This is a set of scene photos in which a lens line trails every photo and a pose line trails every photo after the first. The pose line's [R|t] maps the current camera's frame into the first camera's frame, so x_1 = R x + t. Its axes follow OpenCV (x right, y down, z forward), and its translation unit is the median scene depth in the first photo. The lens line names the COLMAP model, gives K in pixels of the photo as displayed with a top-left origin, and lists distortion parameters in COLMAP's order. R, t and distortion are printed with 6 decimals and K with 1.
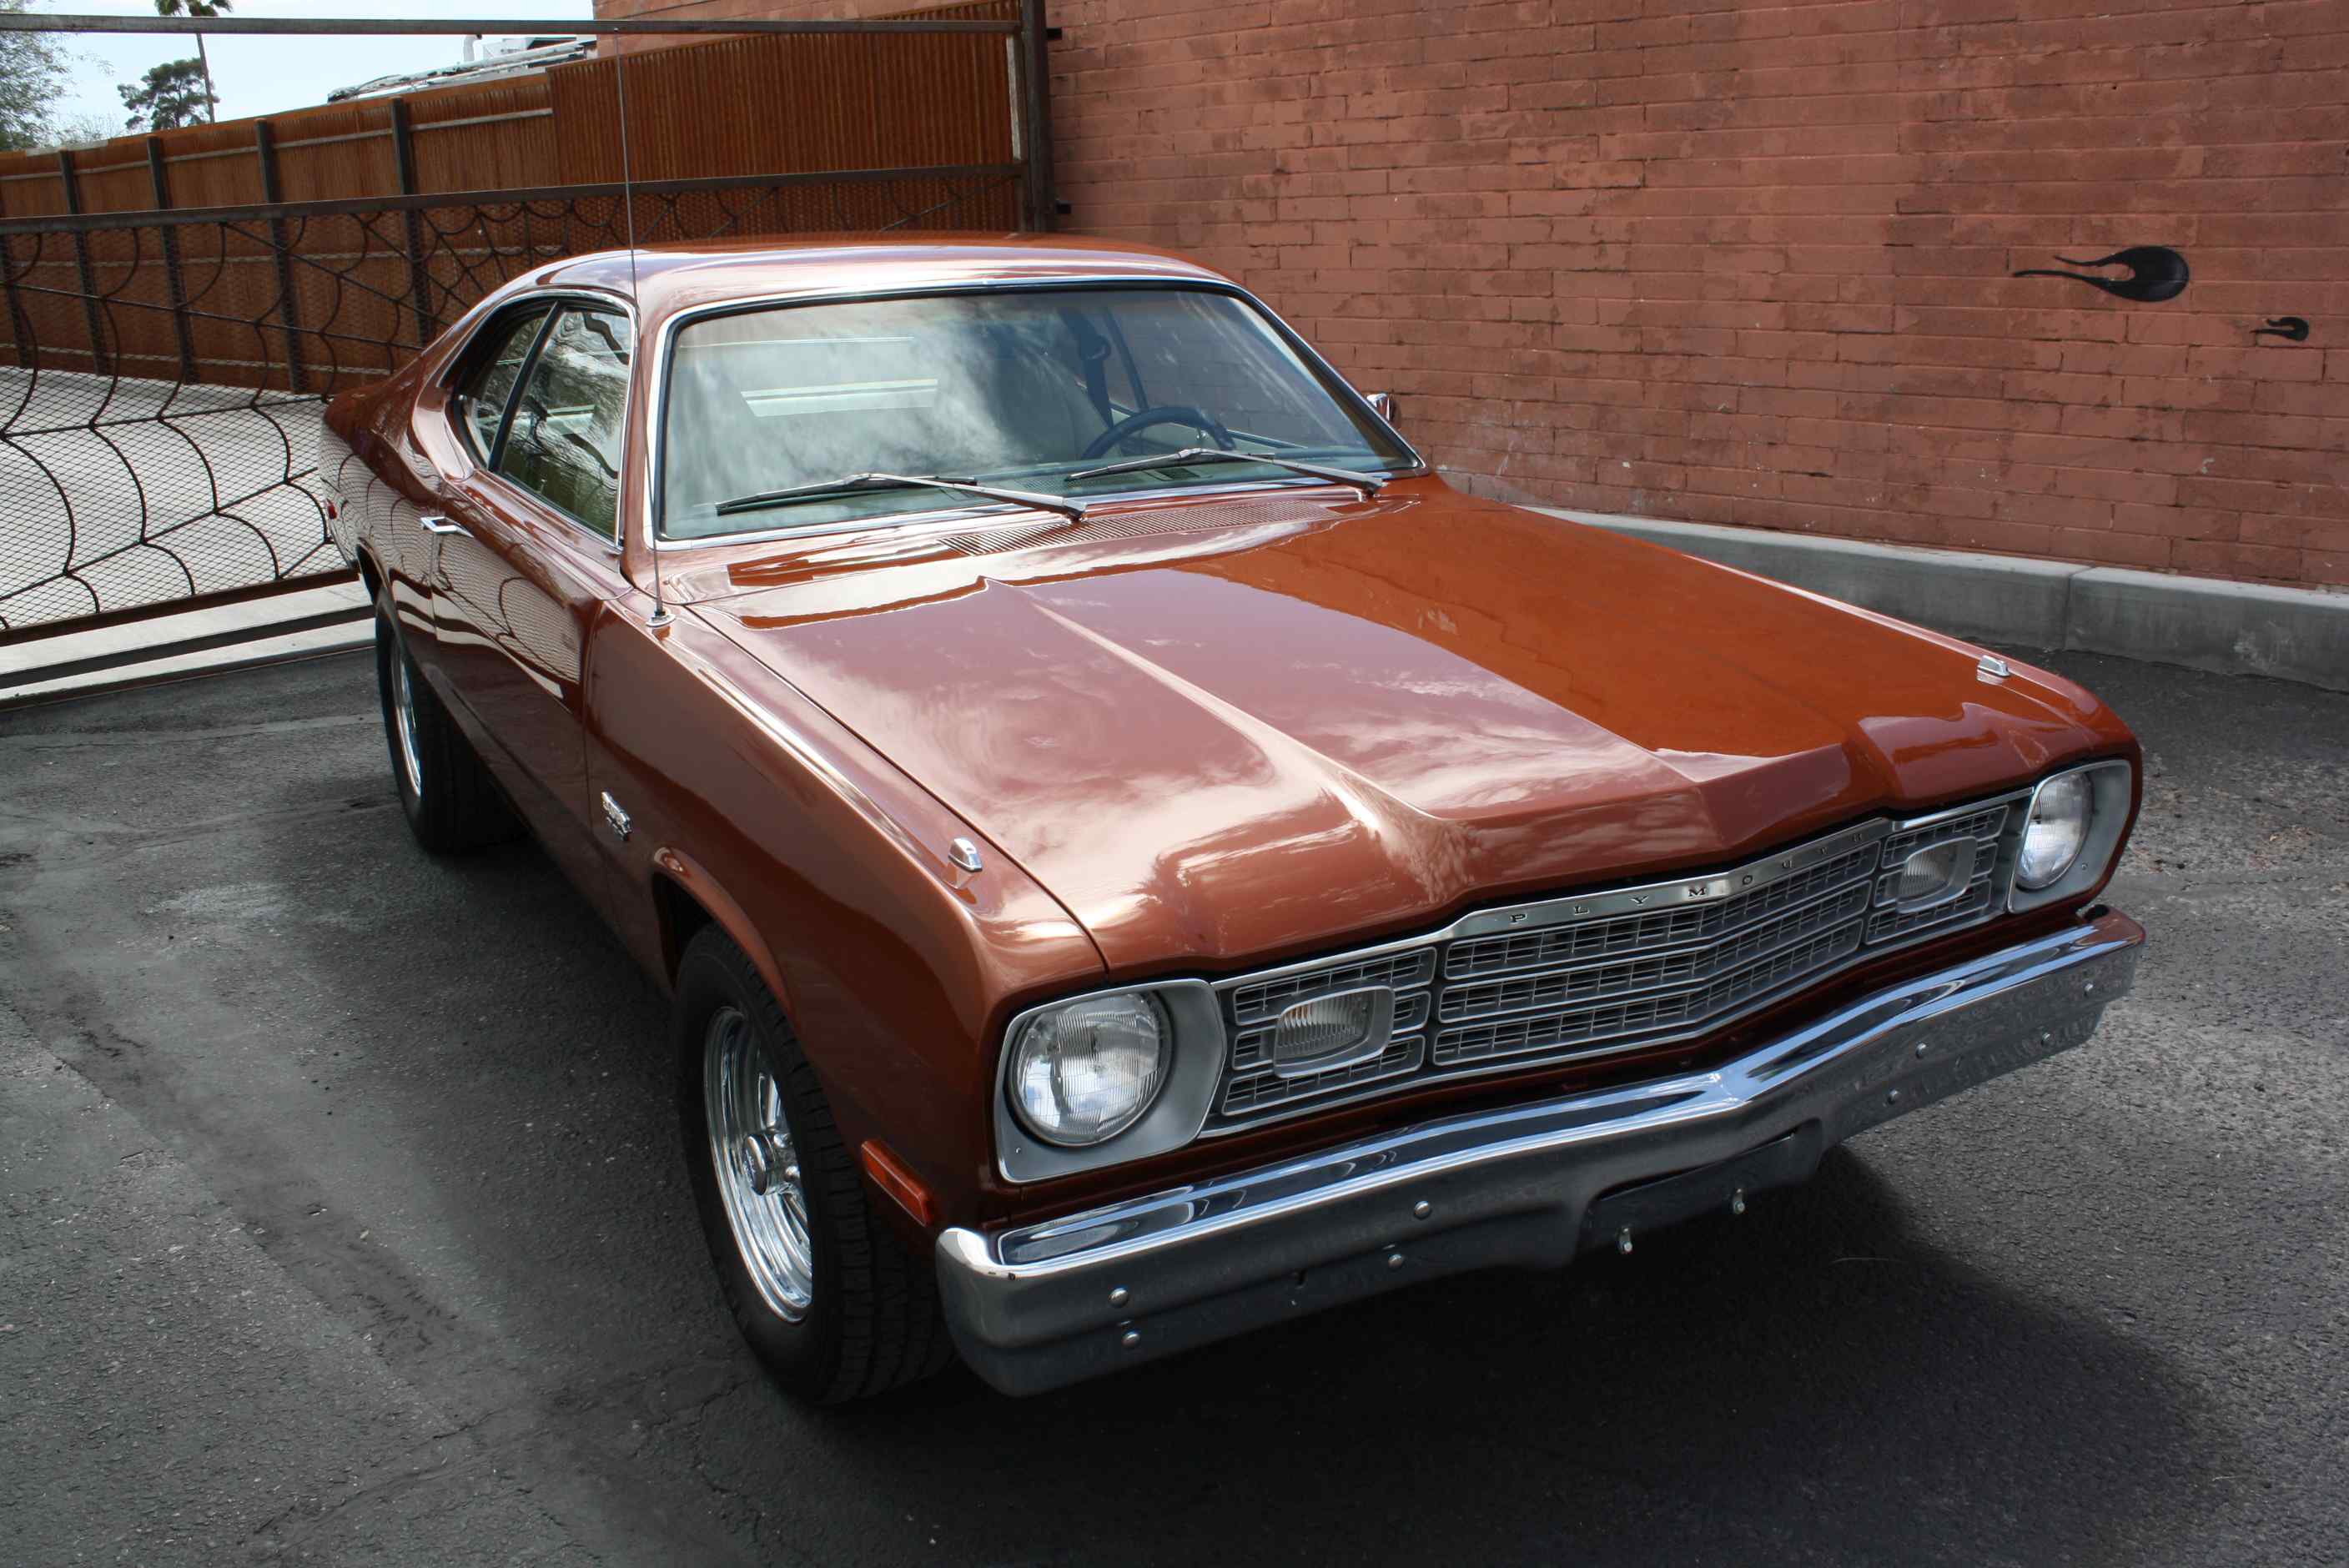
lens RADIAL K [[2041.7, 0, 1192.6], [0, 2041.7, 780.3], [0, 0, 1]] dist [-0.164149, 0.153388]
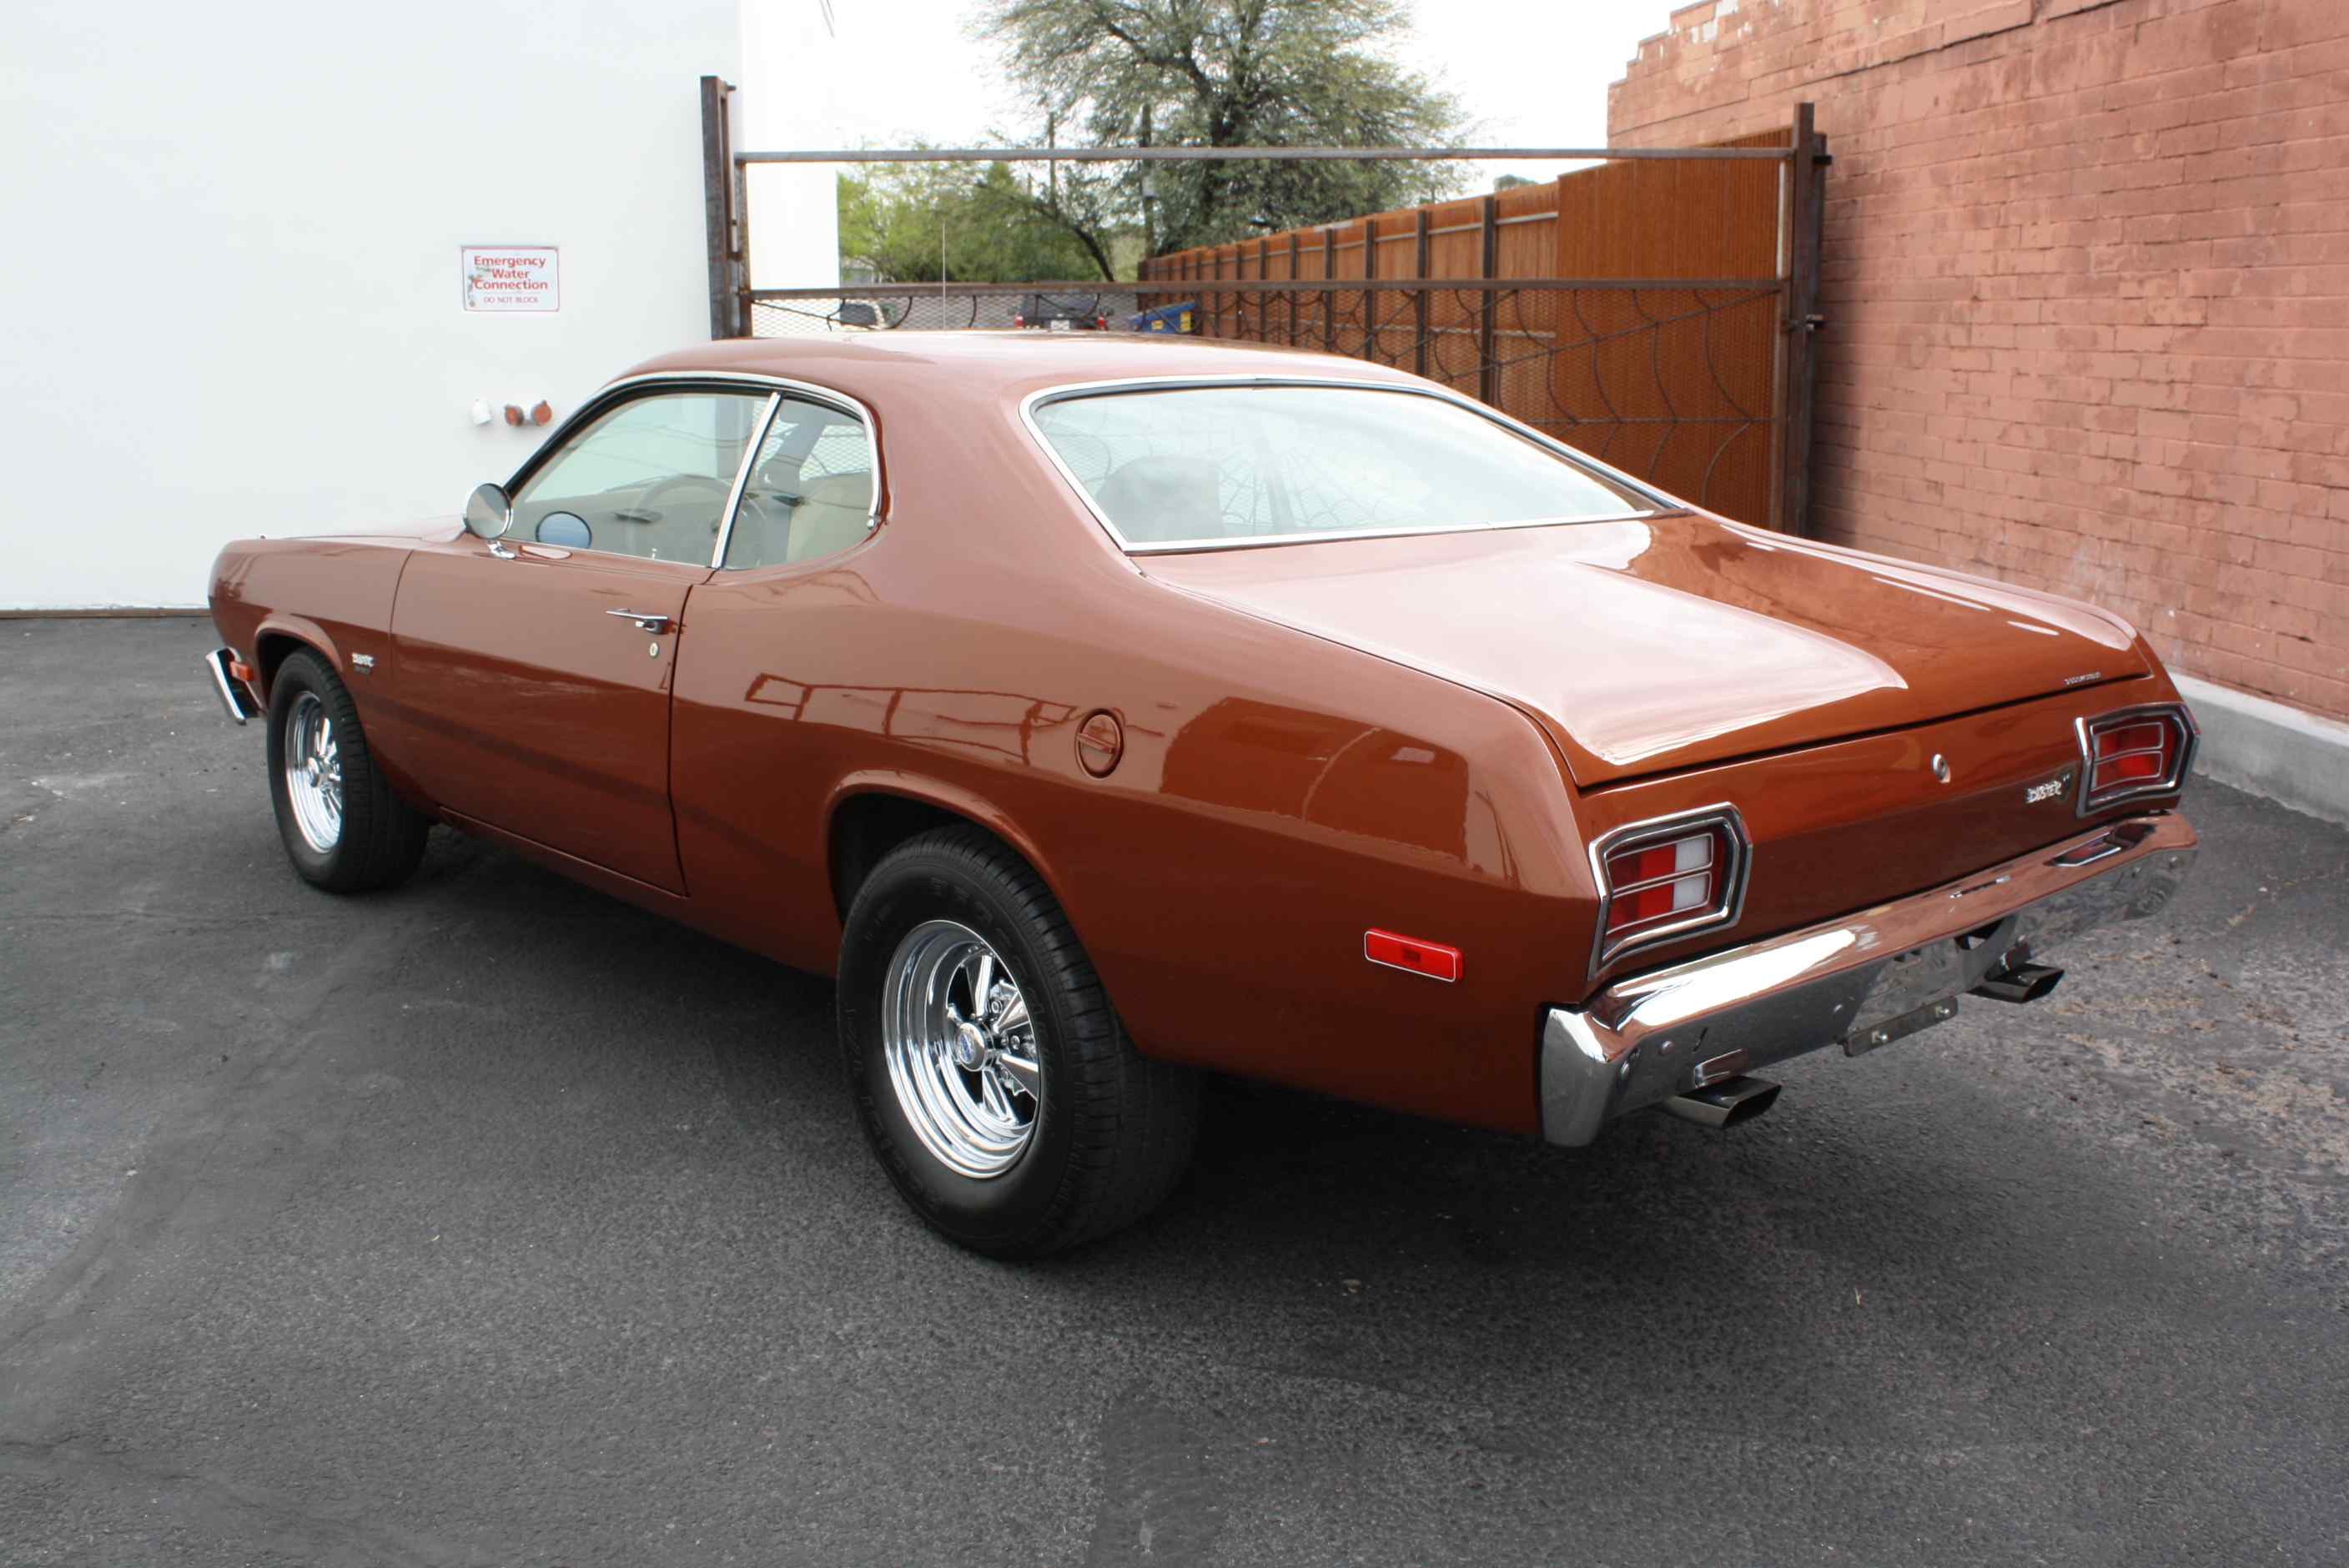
lens RADIAL K [[2179.6, 0, 1187.2], [0, 2179.6, 781.8], [0, 0, 1]] dist [-0.160954, 0.161215]
pose [[0.768836, 0.169451, -0.616585, 0.517545], [-0.205308, 0.978612, 0.012941, 0.004712], [0.605590, 0.116641, 0.787182, -0.066552]]
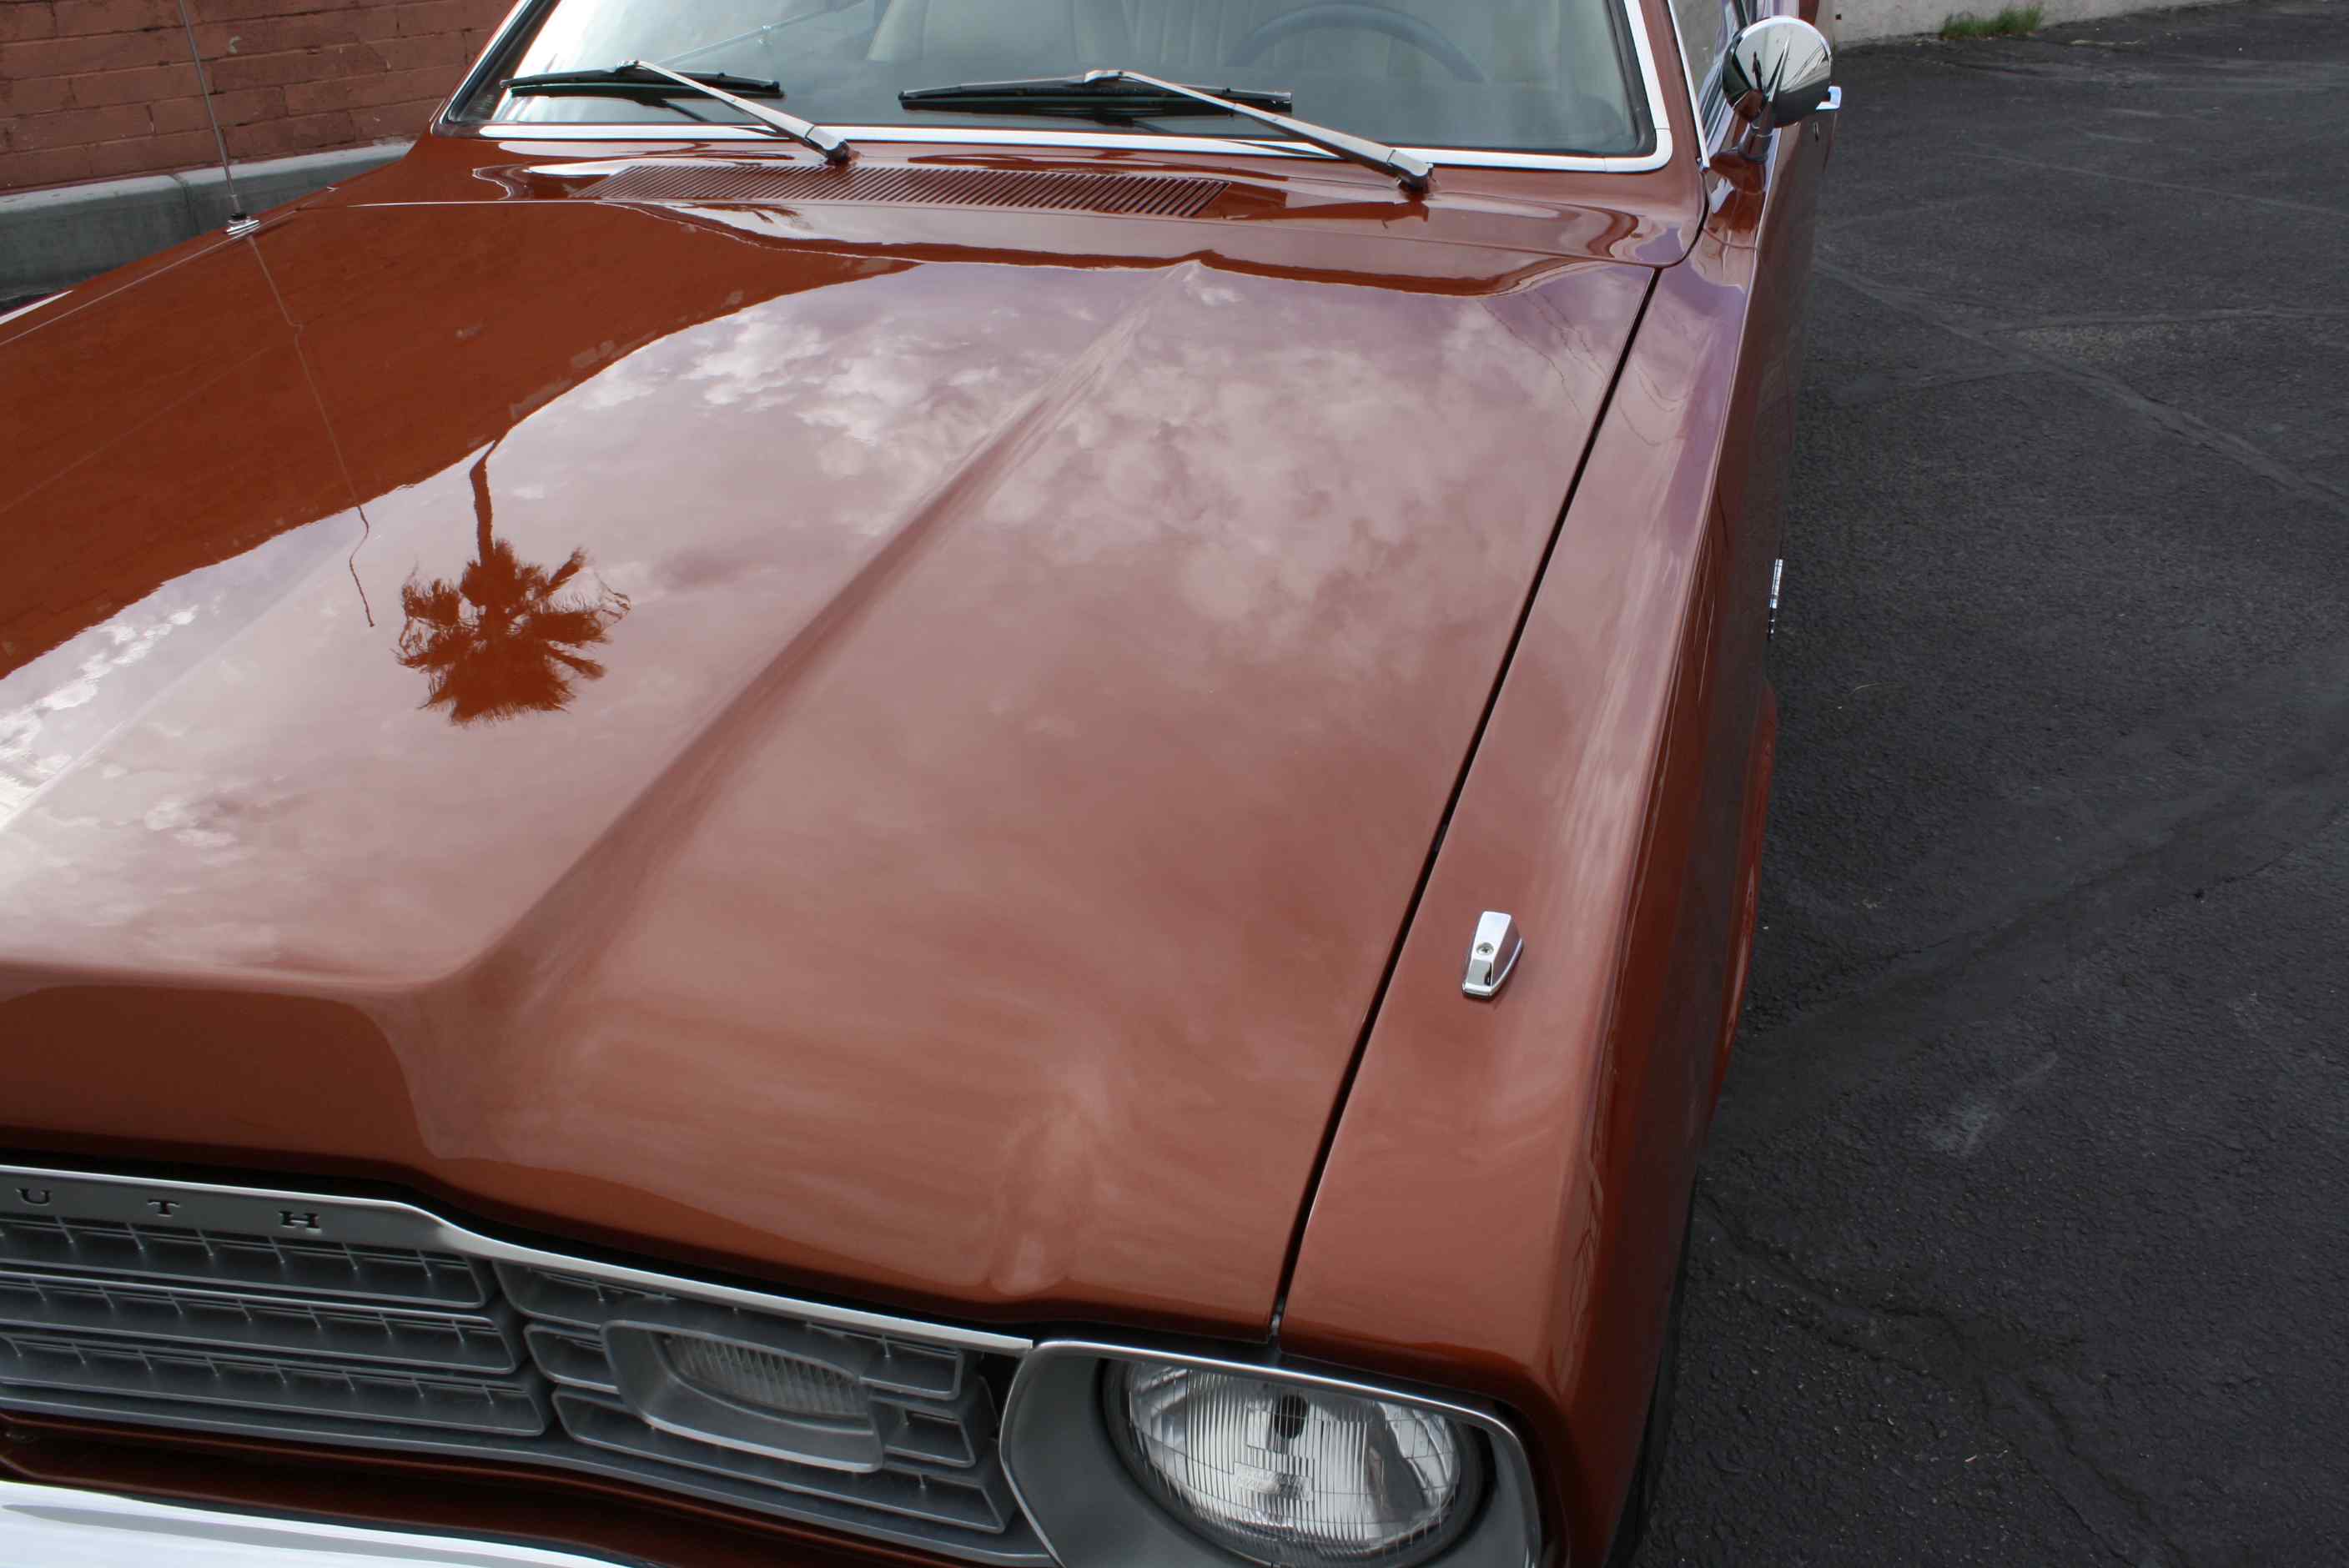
lens RADIAL K [[1979.2, 0, 1185.4], [0, 1979.2, 789.3], [0, 0, 1]] dist [-0.166538, 0.146207]
pose [[0.157231, -0.448108, 0.880044, -0.349672], [0.275594, 0.875635, 0.396625, -0.066752], [-0.948328, 0.180173, 0.261173, 0.316088]]
